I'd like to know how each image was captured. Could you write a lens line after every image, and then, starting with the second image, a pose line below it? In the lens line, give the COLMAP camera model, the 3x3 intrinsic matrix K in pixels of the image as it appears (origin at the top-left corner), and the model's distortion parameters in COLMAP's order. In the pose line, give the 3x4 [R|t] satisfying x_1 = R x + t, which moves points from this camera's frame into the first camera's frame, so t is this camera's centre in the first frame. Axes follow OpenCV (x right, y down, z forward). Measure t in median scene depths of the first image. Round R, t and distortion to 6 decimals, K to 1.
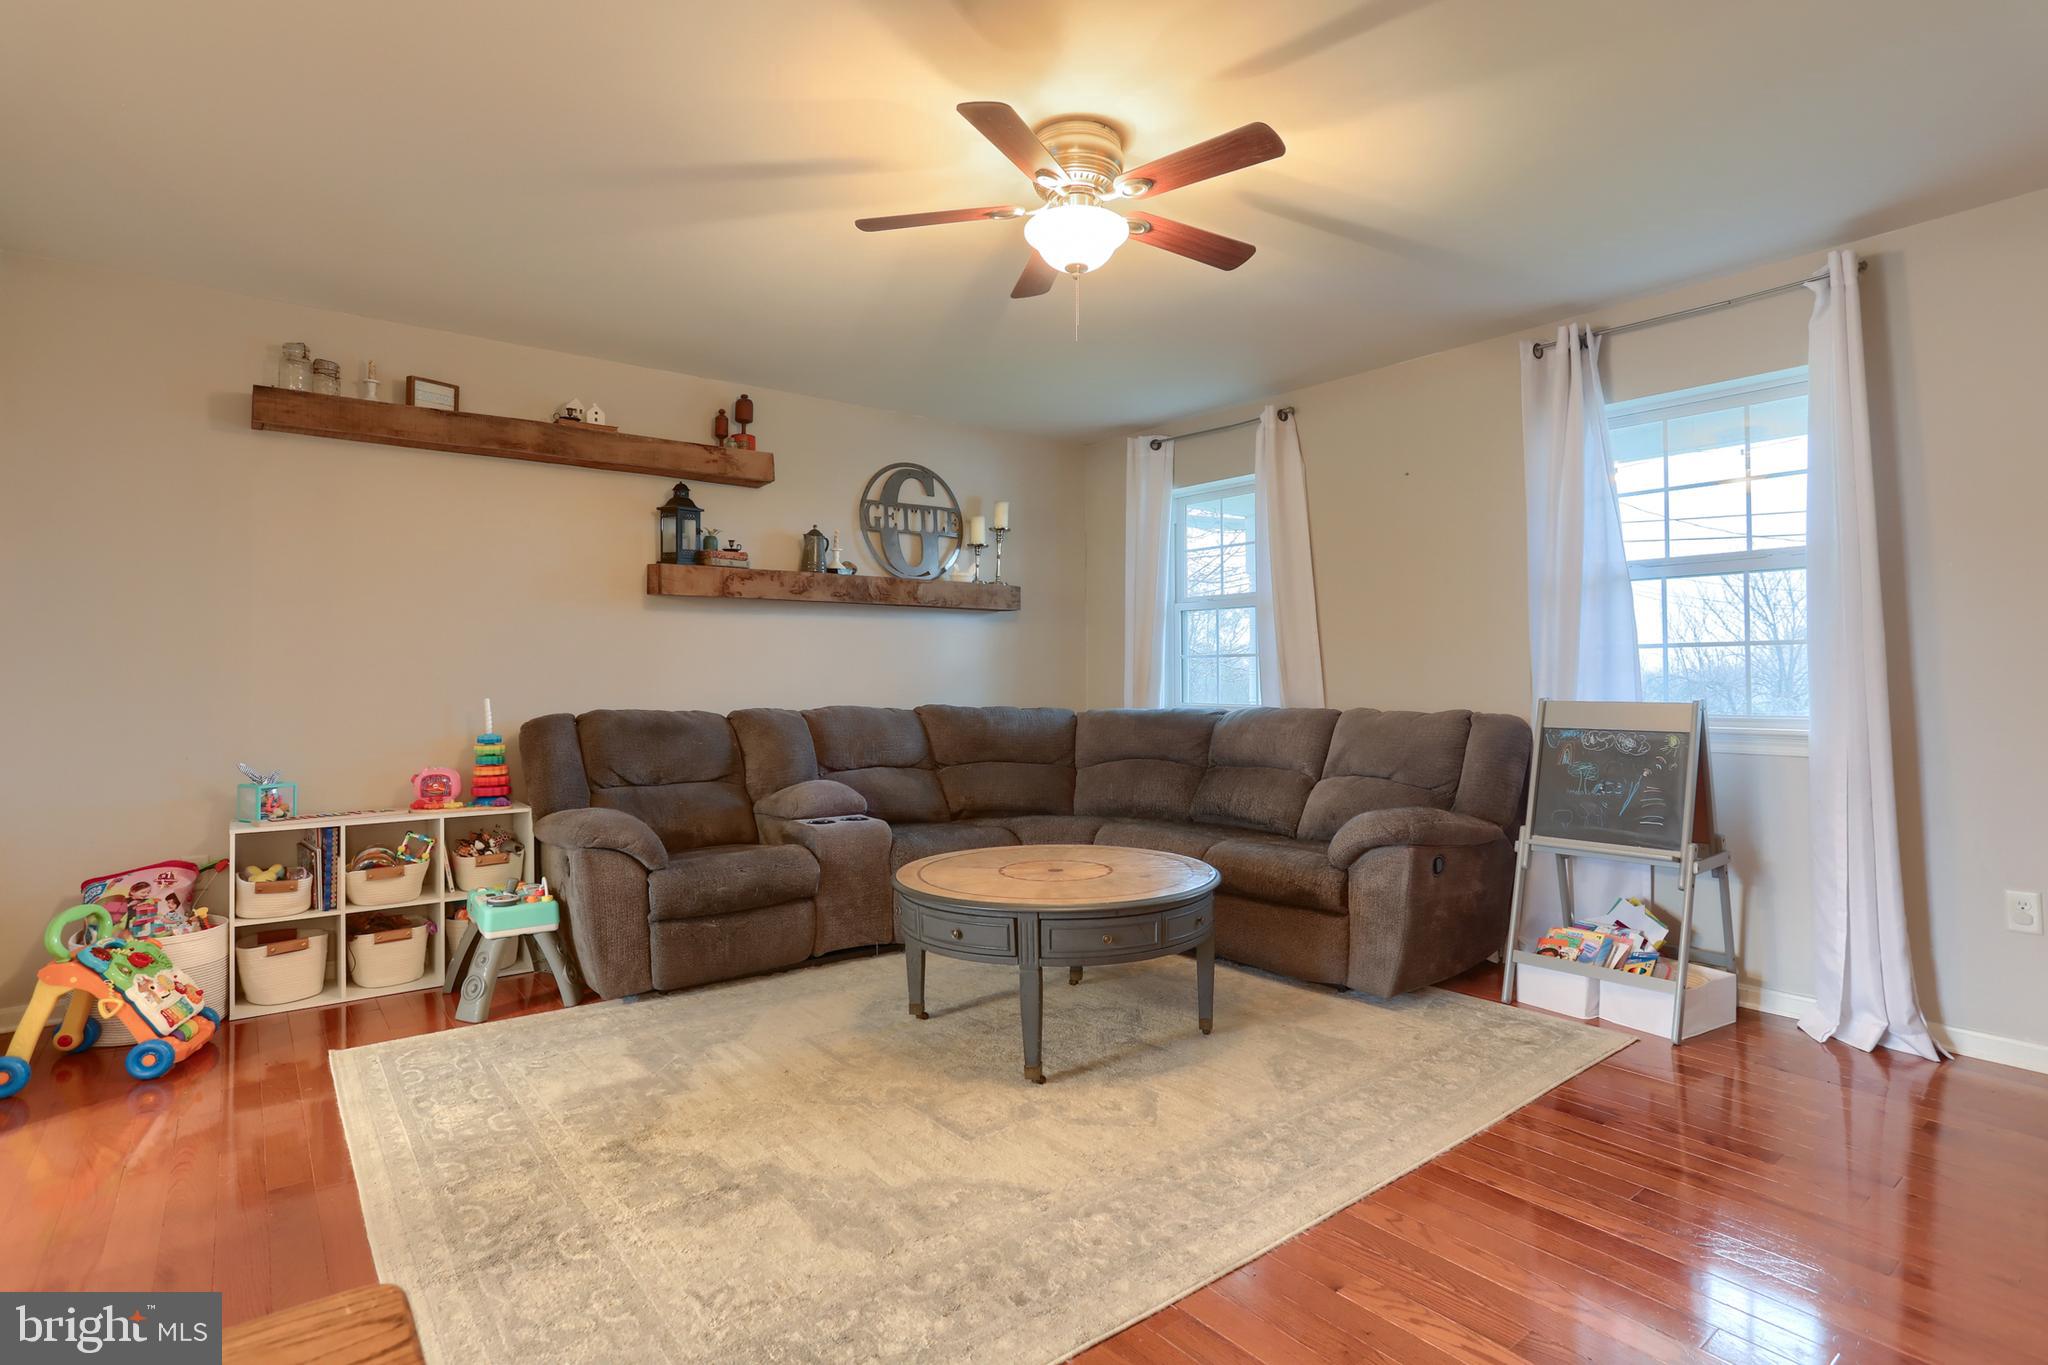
lens RADIAL K [[1042.3, 0, 1009.3], [0, 1042.3, 681.8], [0, 0, 1]] dist [-0.043715, 0.013168]
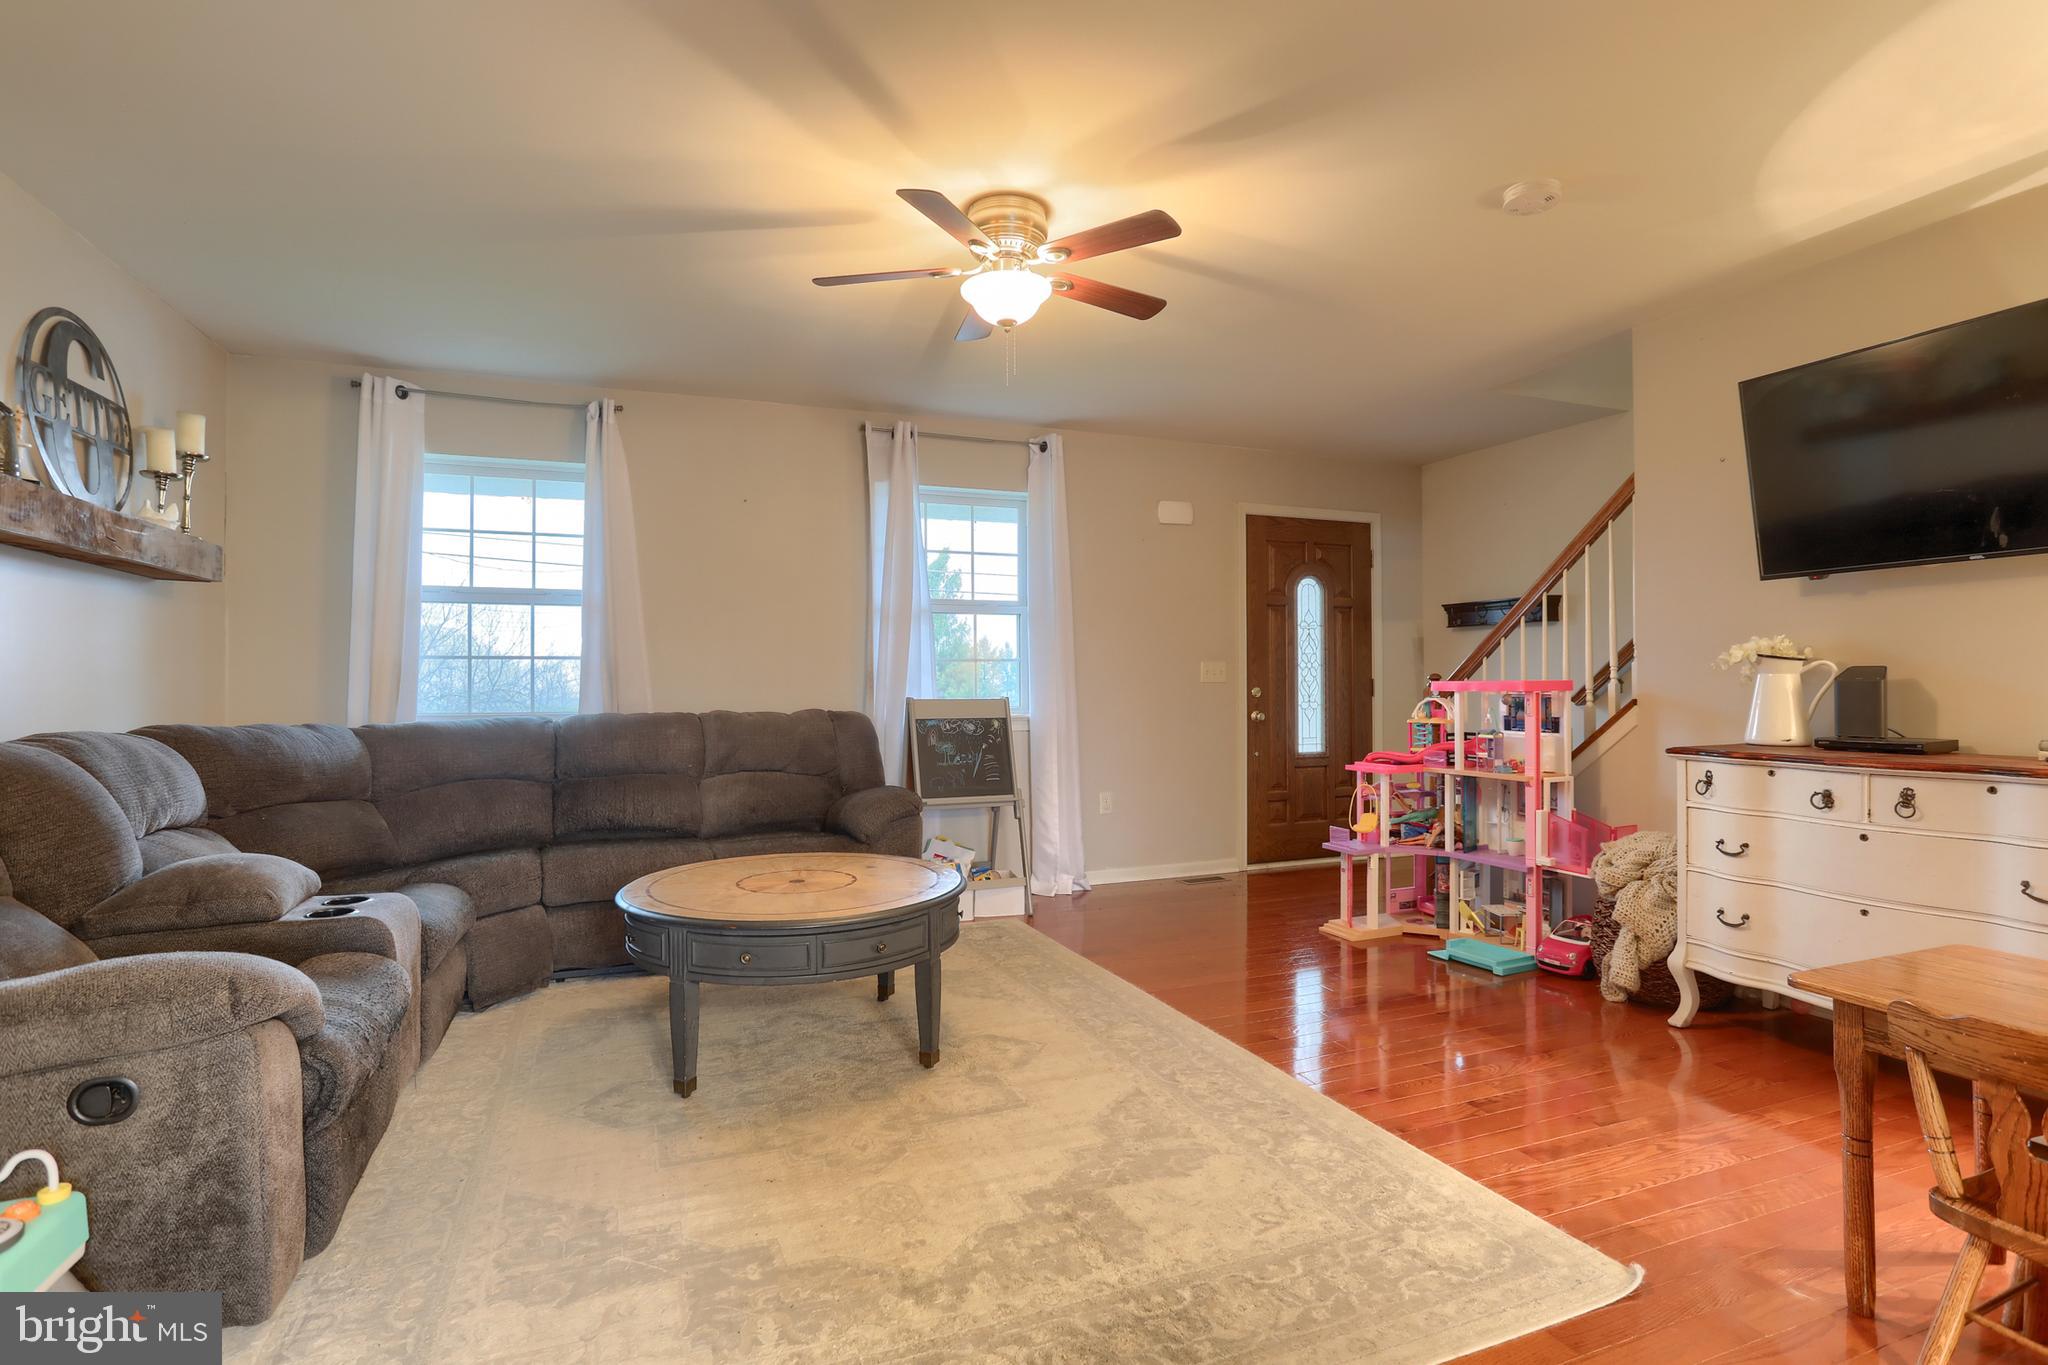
lens RADIAL K [[1042.3, 0, 1038.3], [0, 1042.3, 680.9], [0, 0, 1]] dist [-0.043715, 0.013168]
pose [[0.249632, 0.004465, 0.968330, -0.667431], [0.005204, 0.999969, -0.005952, 0.002524], [-0.968327, 0.006525, 0.249601, 0.438176]]
